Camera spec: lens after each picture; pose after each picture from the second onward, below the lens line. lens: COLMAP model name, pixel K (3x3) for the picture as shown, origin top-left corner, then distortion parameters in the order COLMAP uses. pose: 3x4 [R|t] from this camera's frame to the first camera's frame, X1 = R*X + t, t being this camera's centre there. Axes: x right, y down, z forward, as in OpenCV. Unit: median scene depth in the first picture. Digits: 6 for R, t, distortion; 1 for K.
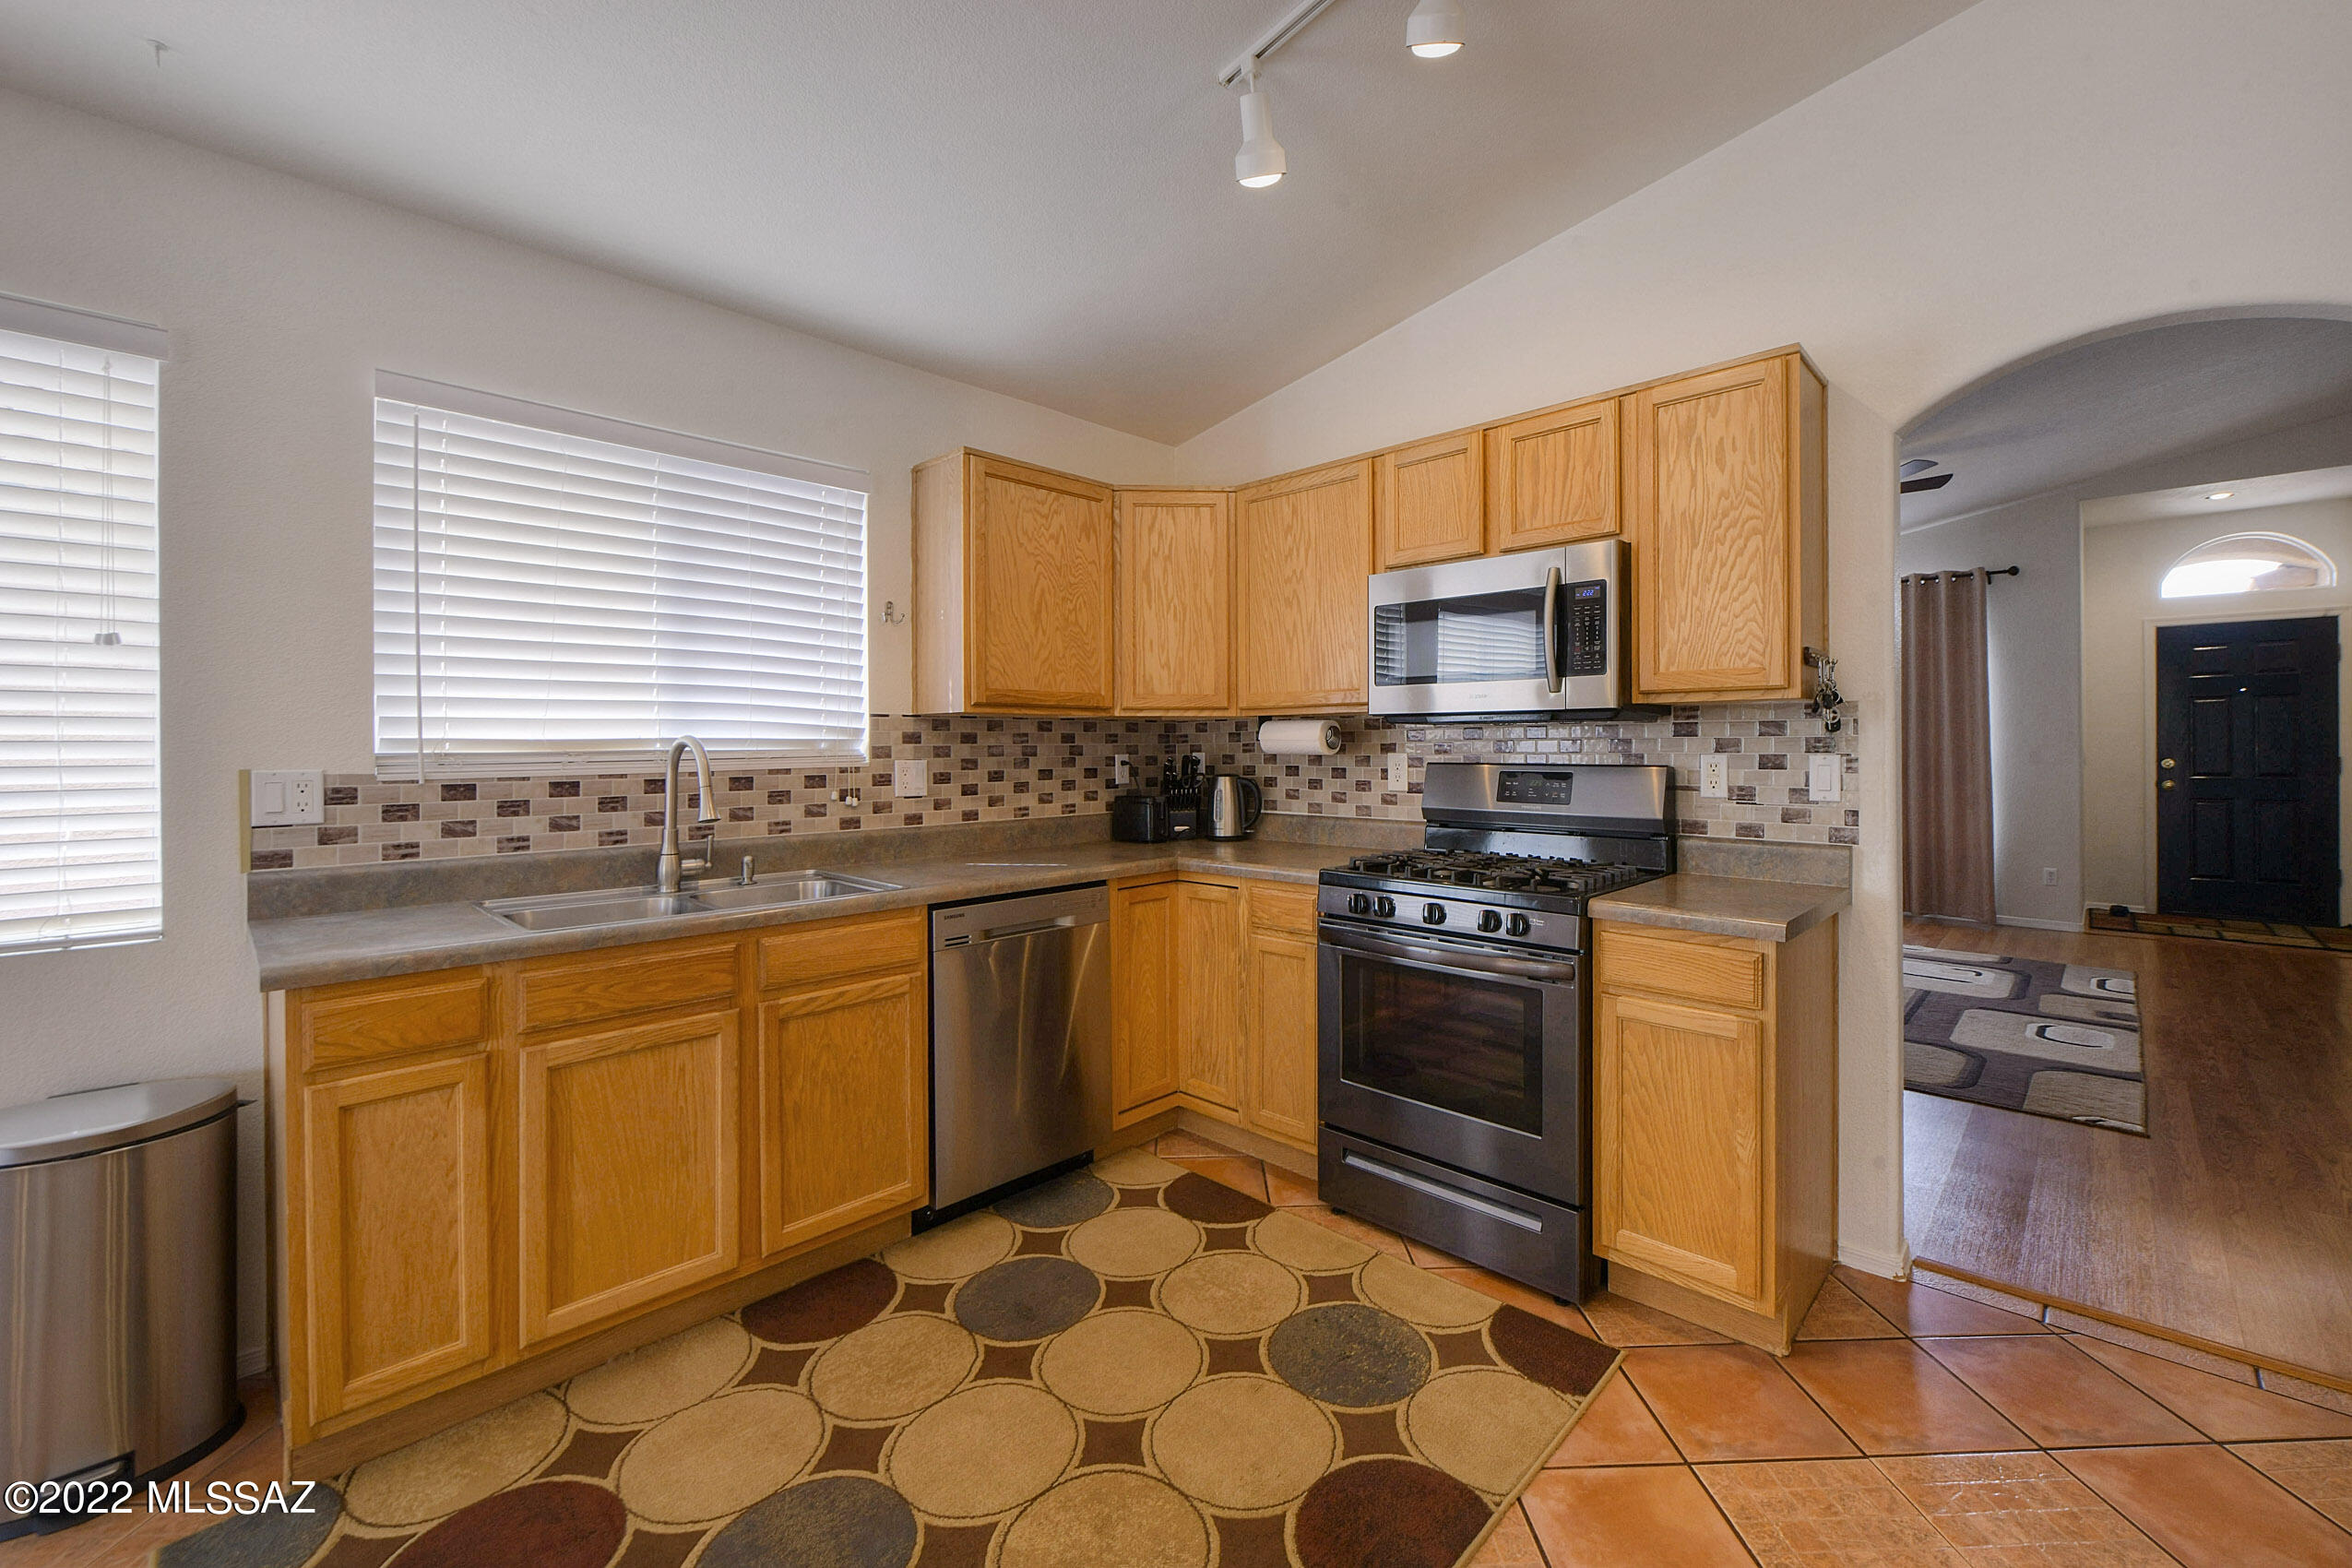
lens RADIAL K [[957.1, 0, 1153.9], [0, 957.1, 749.8], [0, 0, 1]] dist [-0.005893, -0.000184]
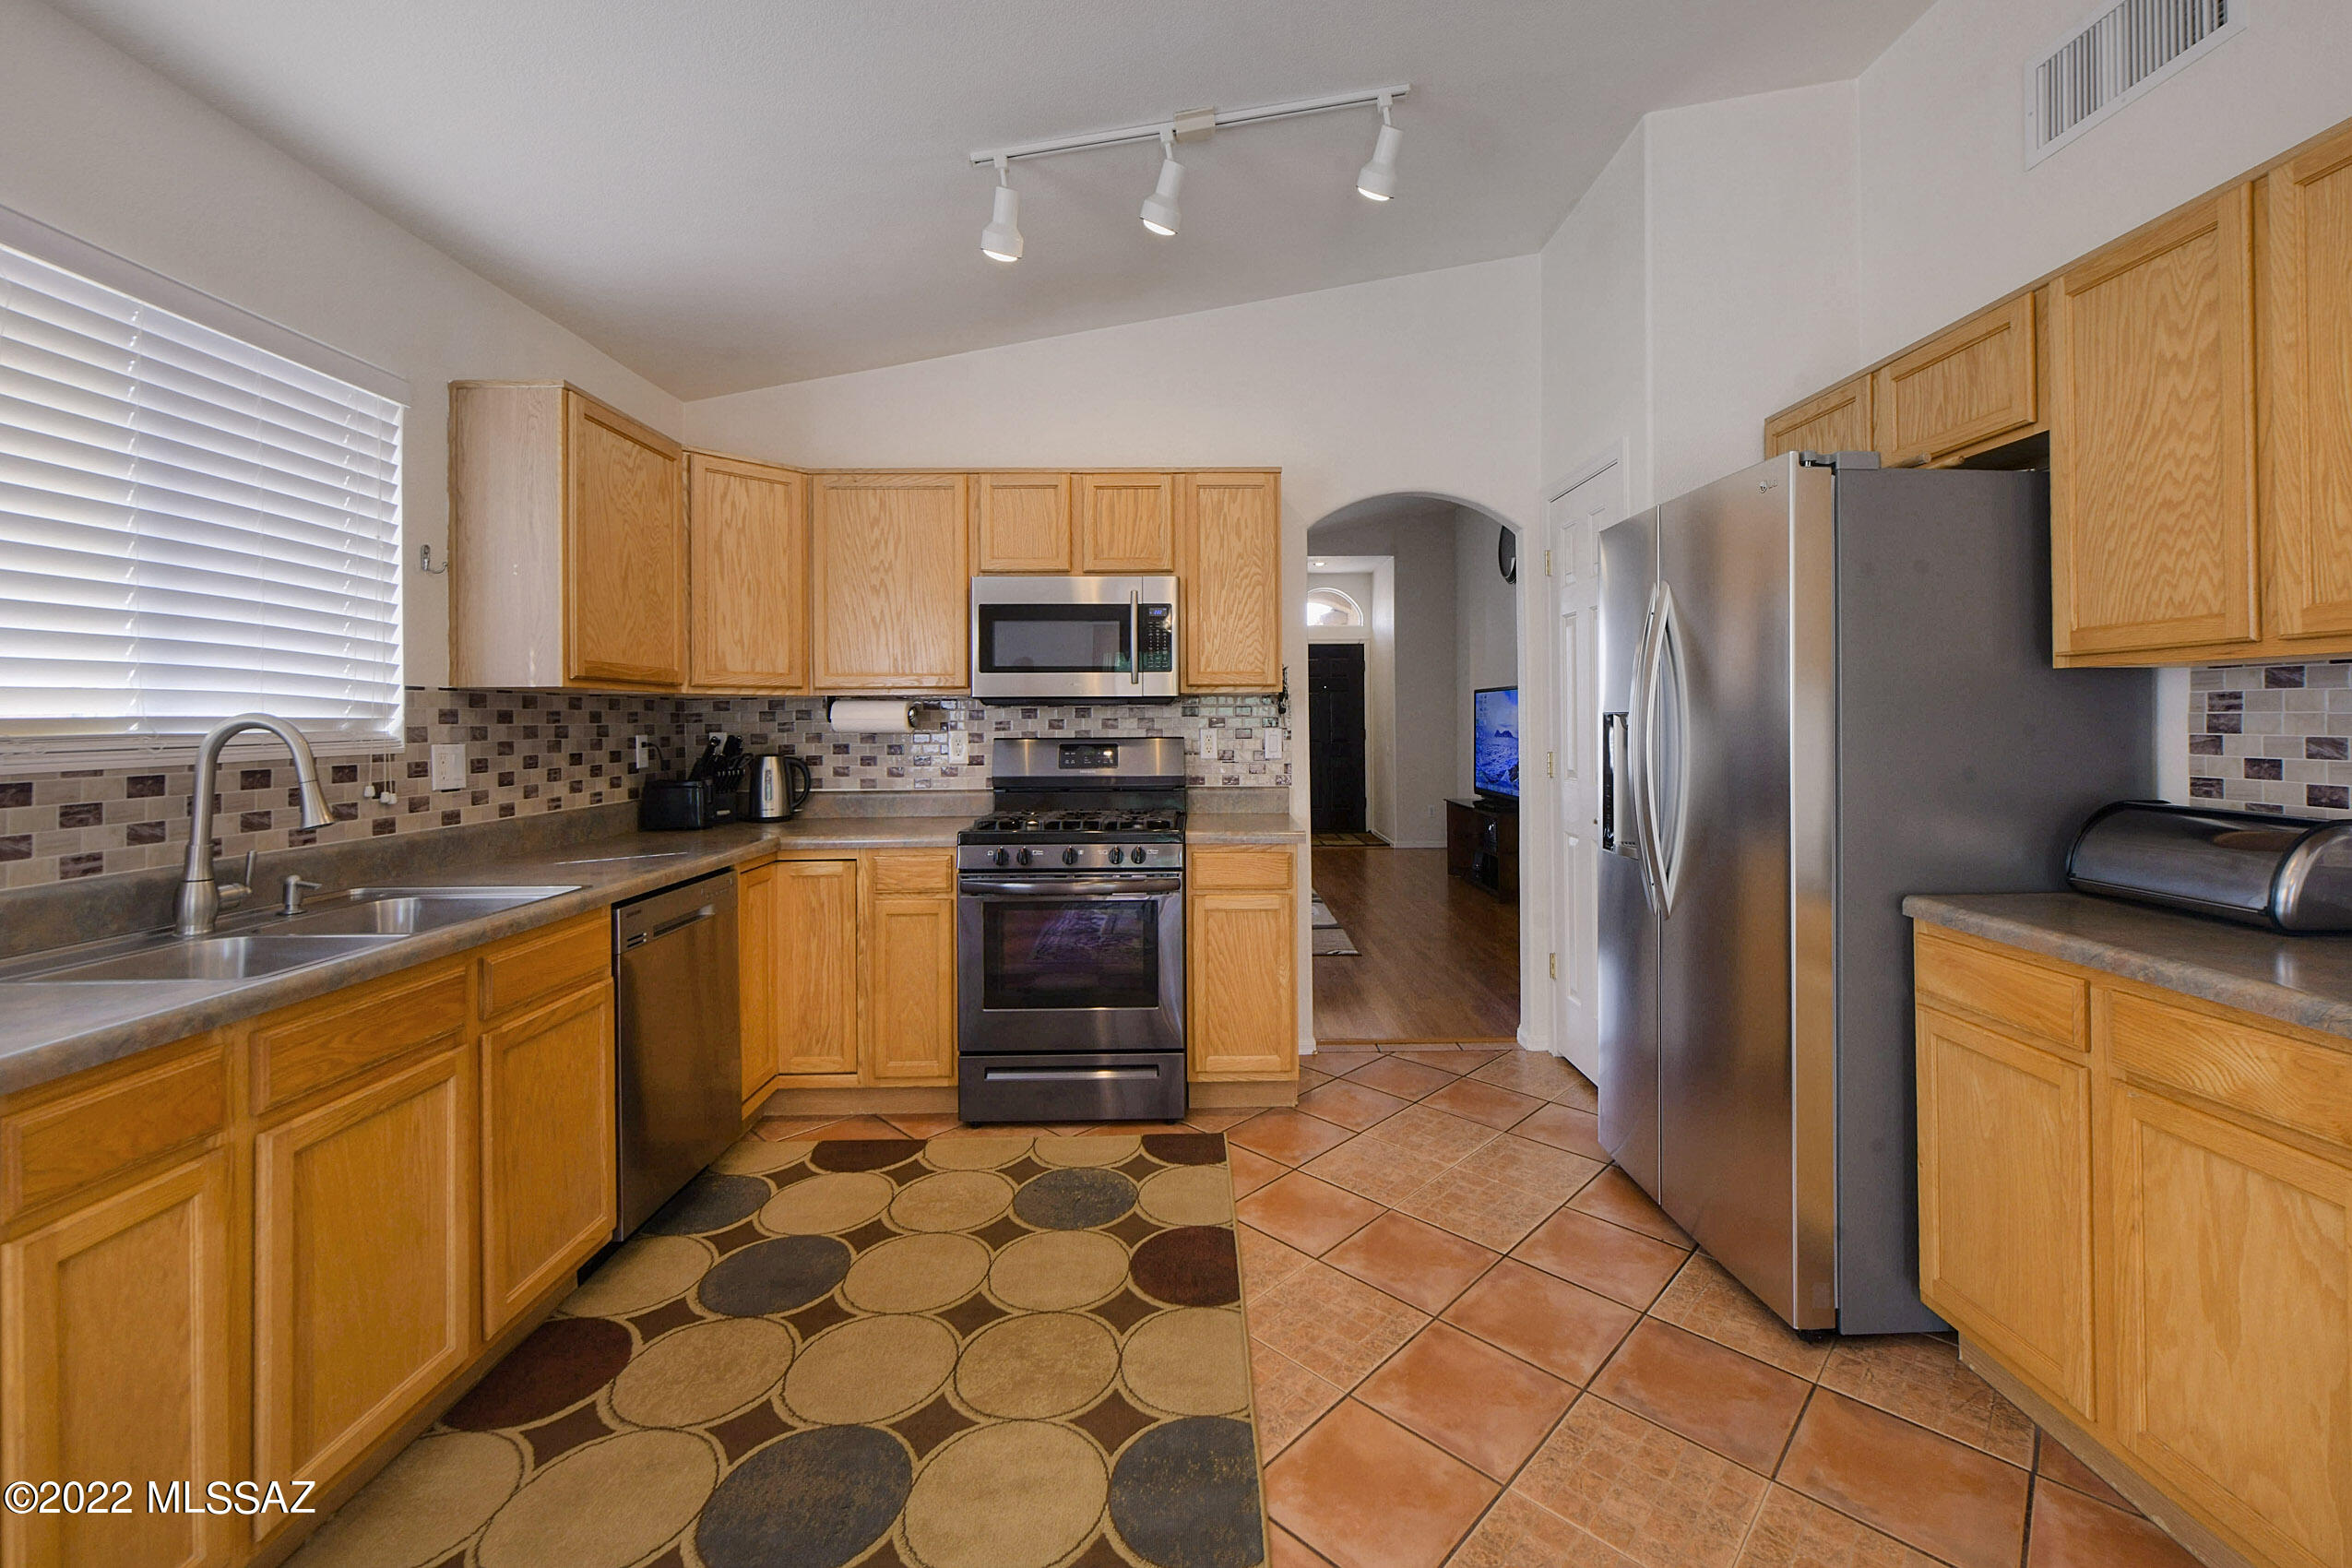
lens RADIAL K [[1000.4, 0, 1206.2], [0, 1000.4, 724.2], [0, 0, 1]] dist [-0.011359, -0.000274]
pose [[0.695794, -0.003754, 0.718232, -0.439304], [0.007152, 0.999973, -0.001702, 0.000008], [-0.718206, 0.006321, 0.695802, -0.041945]]
